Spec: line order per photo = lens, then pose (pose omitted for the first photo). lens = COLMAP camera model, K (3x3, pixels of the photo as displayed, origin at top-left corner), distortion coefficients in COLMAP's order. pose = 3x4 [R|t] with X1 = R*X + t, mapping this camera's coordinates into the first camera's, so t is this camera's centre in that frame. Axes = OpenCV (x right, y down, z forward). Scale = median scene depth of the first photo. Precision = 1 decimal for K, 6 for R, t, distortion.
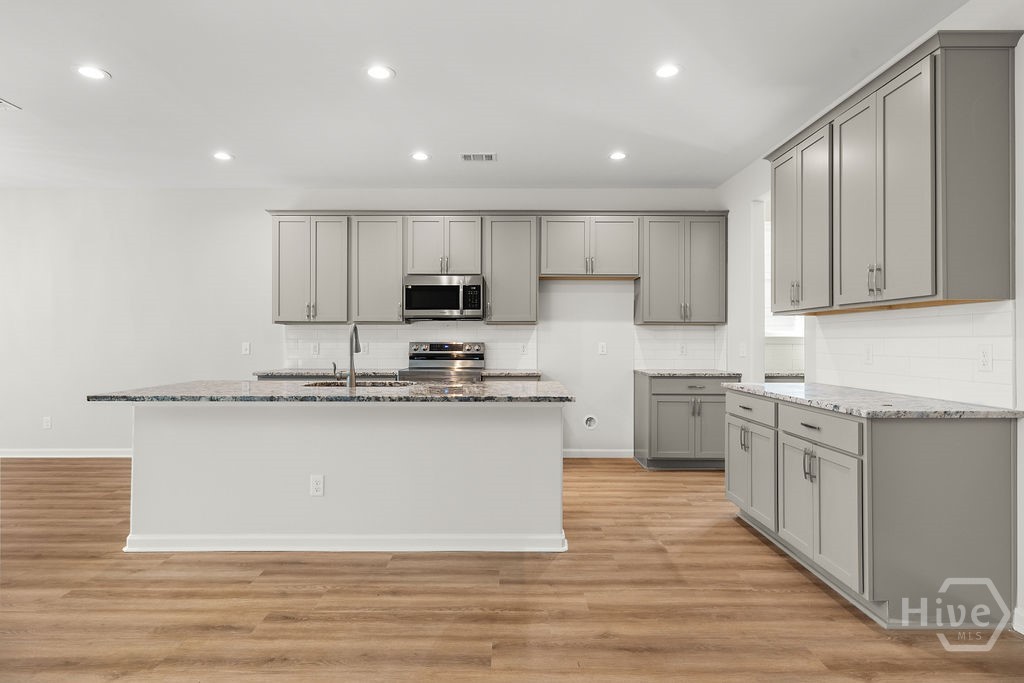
lens RADIAL K [[568.1, 0, 510.4], [0, 568.1, 339.1], [0, 0, 1]] dist [0.002722, -0.001048]
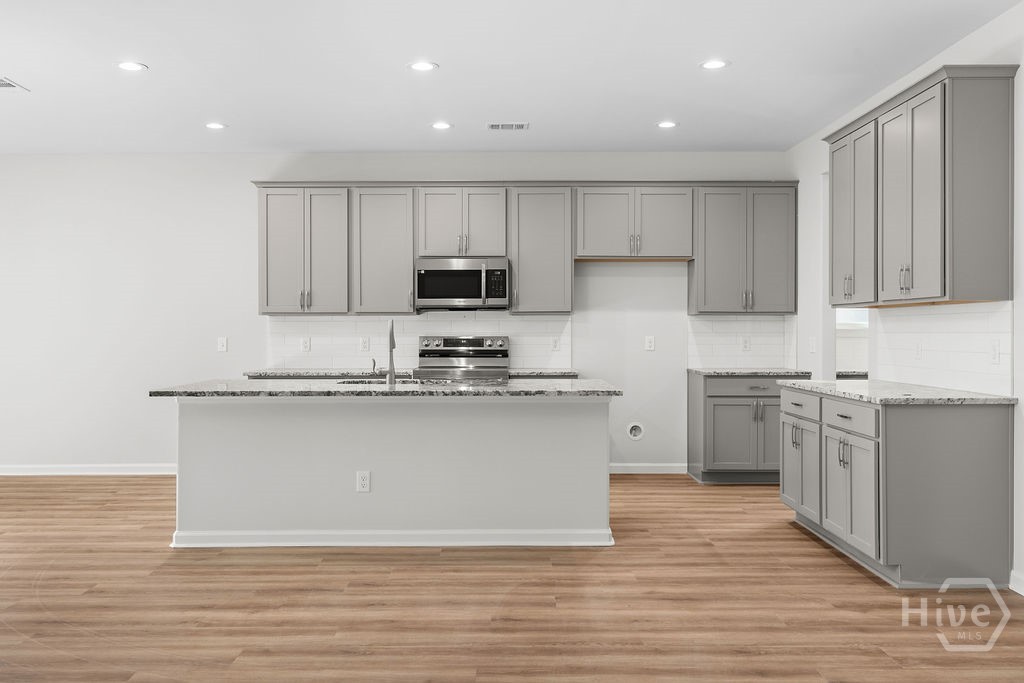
lens RADIAL K [[915.2, 0, 484.3], [0, 915.2, 334.0], [0, 0, 1]] dist [0.000078, 0.019762]
pose [[0.999783, -0.003289, -0.020582, -0.079264], [0.003447, 0.999965, 0.007632, -0.012080], [0.020556, -0.007701, 0.999759, -0.516698]]
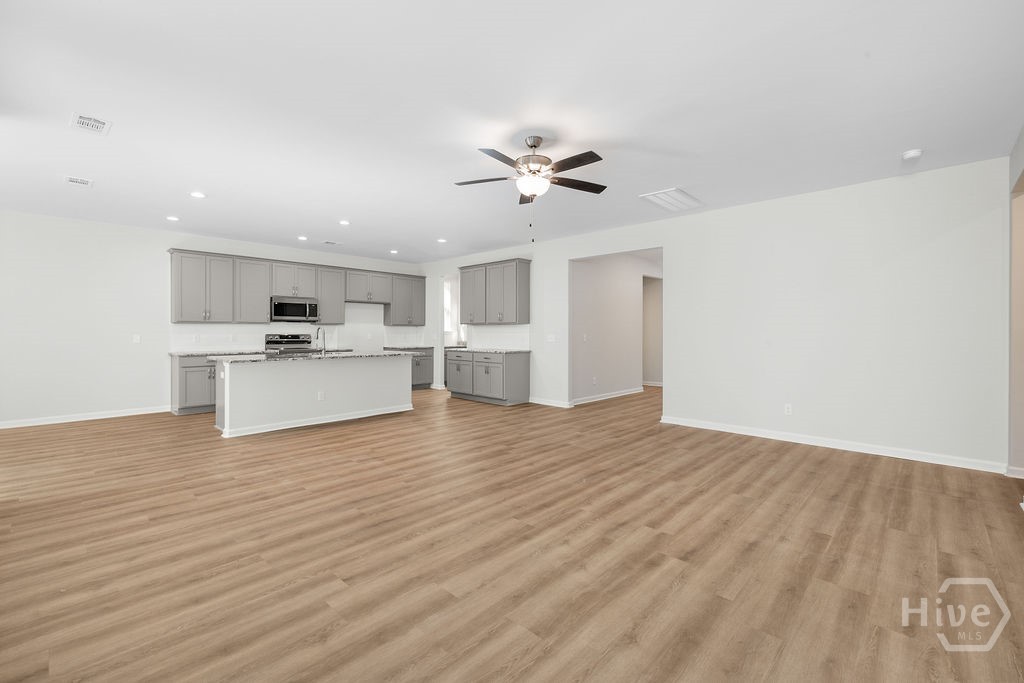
lens RADIAL K [[438.8, 0, 507.3], [0, 438.8, 333.8], [0, 0, 1]] dist [-0.002016, -0.000550]
pose [[0.690293, -0.005999, 0.723505, -0.939083], [-0.003475, 0.999927, 0.011607, -0.020059], [-0.723522, -0.010526, 0.690221, -0.665419]]
